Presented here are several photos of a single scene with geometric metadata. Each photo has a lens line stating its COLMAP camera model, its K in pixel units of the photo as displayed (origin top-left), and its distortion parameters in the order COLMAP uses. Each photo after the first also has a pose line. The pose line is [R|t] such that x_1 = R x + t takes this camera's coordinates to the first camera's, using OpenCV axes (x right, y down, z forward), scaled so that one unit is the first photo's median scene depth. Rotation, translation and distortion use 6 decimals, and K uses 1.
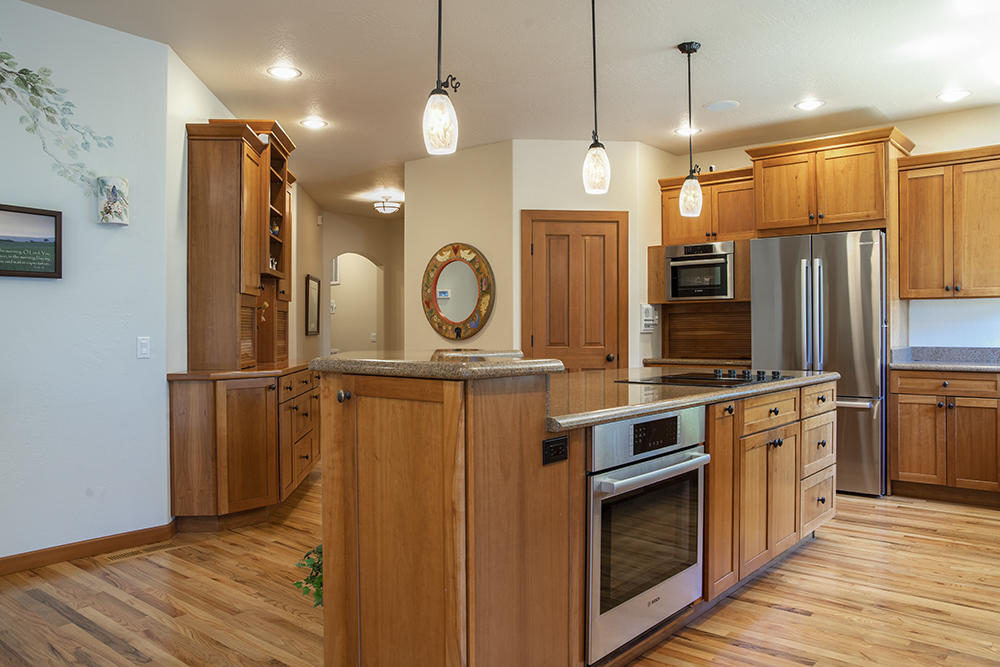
lens RADIAL K [[755.5, 0, 496.8], [0, 755.5, 332.6], [0, 0, 1]] dist [-0.107279, 0.109622]
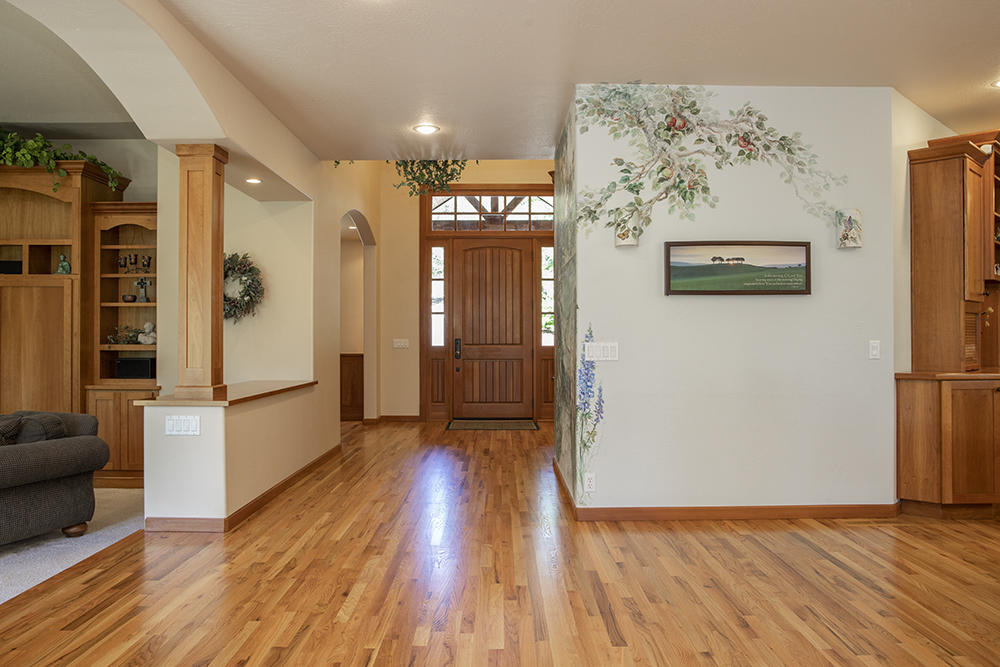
lens RADIAL K [[755.5, 0, 496.8], [0, 755.5, 332.6], [0, 0, 1]] dist [-0.107279, 0.109622]
pose [[0.642516, -0.003914, -0.766262, 0.036971], [-0.000896, 0.999982, -0.005859, 0.000191], [0.766272, 0.004451, 0.642501, -0.207247]]
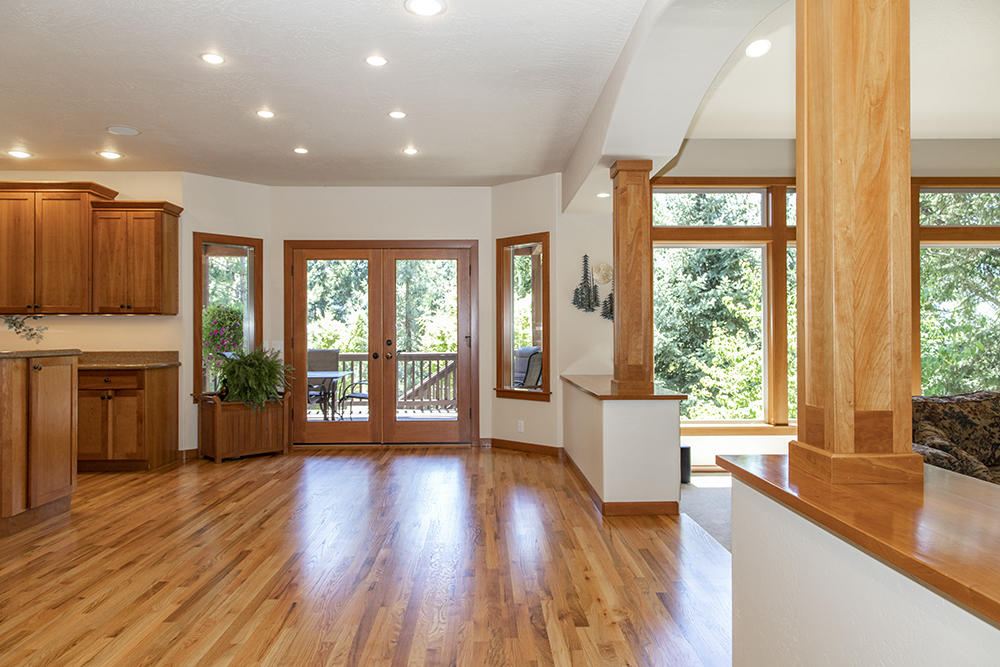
lens RADIAL K [[657.5, 0, 500.0], [0, 657.5, 333.5], [0, 0, 1]] dist [-0.001391, -0.000683]
pose [[-0.666855, 0.005648, 0.745166, -1.282659], [0.004784, 0.999983, -0.003299, -0.002197], [-0.745172, 0.001365, -0.666871, 0.644745]]
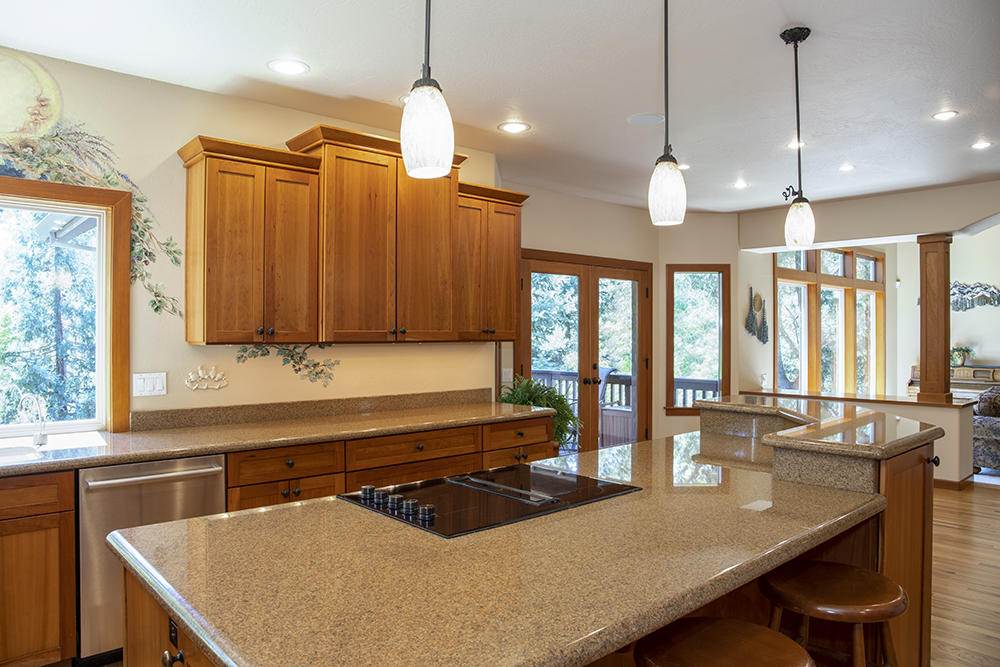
lens RADIAL K [[682.2, 0, 496.1], [0, 682.2, 333.2], [0, 0, 1]] dist [-0.131348, 0.090099]
pose [[-0.990135, 0.002808, 0.140091, 0.169987], [0.002968, 0.999995, 0.000932, -0.067424], [-0.140088, 0.001338, -0.990138, 1.373905]]
